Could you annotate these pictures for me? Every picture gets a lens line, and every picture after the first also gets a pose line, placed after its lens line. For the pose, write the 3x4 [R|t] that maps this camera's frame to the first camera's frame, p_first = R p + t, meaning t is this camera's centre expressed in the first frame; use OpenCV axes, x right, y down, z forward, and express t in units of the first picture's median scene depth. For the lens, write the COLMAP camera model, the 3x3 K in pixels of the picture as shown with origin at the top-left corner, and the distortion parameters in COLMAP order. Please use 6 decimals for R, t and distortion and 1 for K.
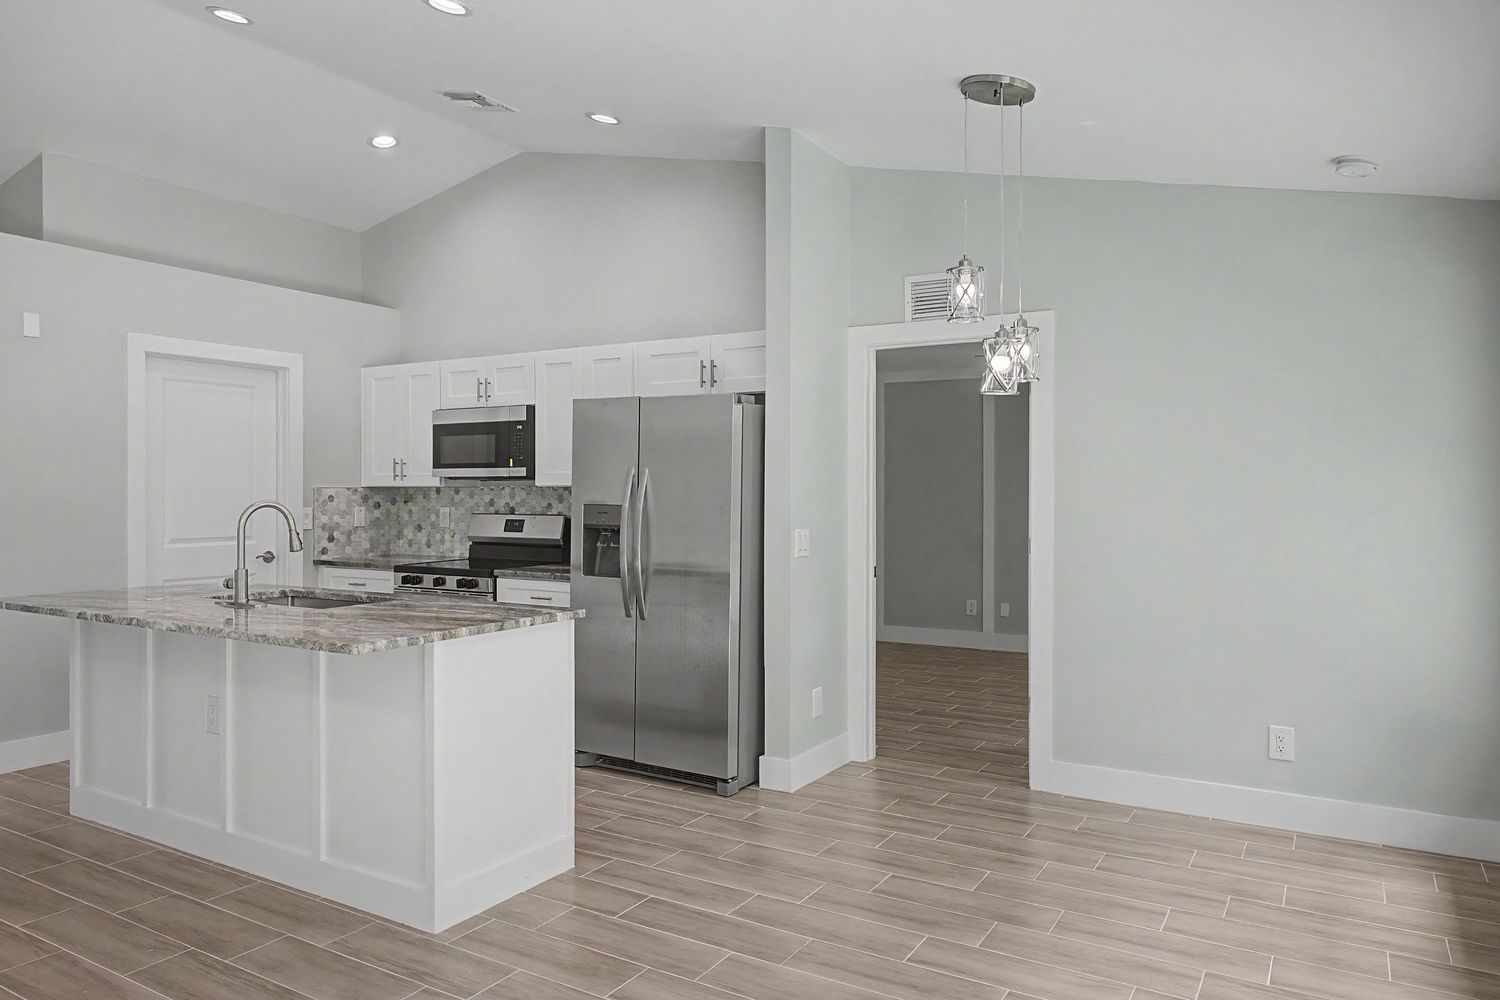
lens RADIAL K [[1026.2, 0, 756.5], [0, 1026.2, 488.4], [0, 0, 1]] dist [0.002571, -0.003480]
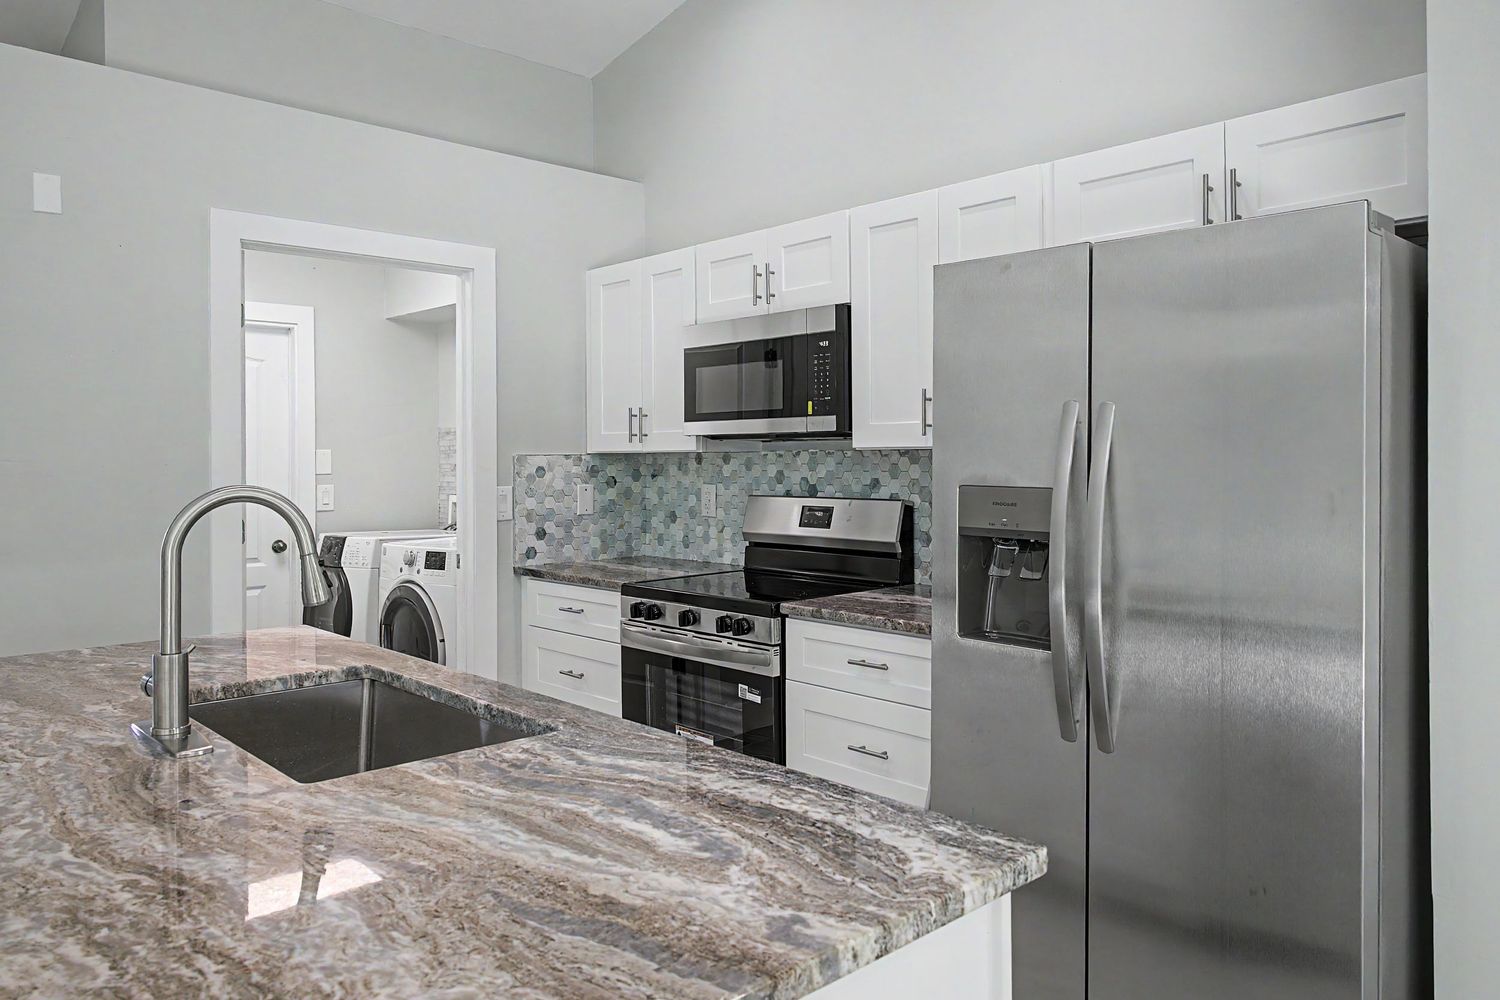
lens RADIAL K [[1081.0, 0, 754.3], [0, 1081.0, 458.7], [0, 0, 1]] dist [0.003993, -0.000285]
pose [[0.958873, -0.007333, -0.283742, -0.094187], [0.008538, 0.999959, 0.003010, 0.000768], [0.283708, -0.005309, 0.958896, 0.396449]]
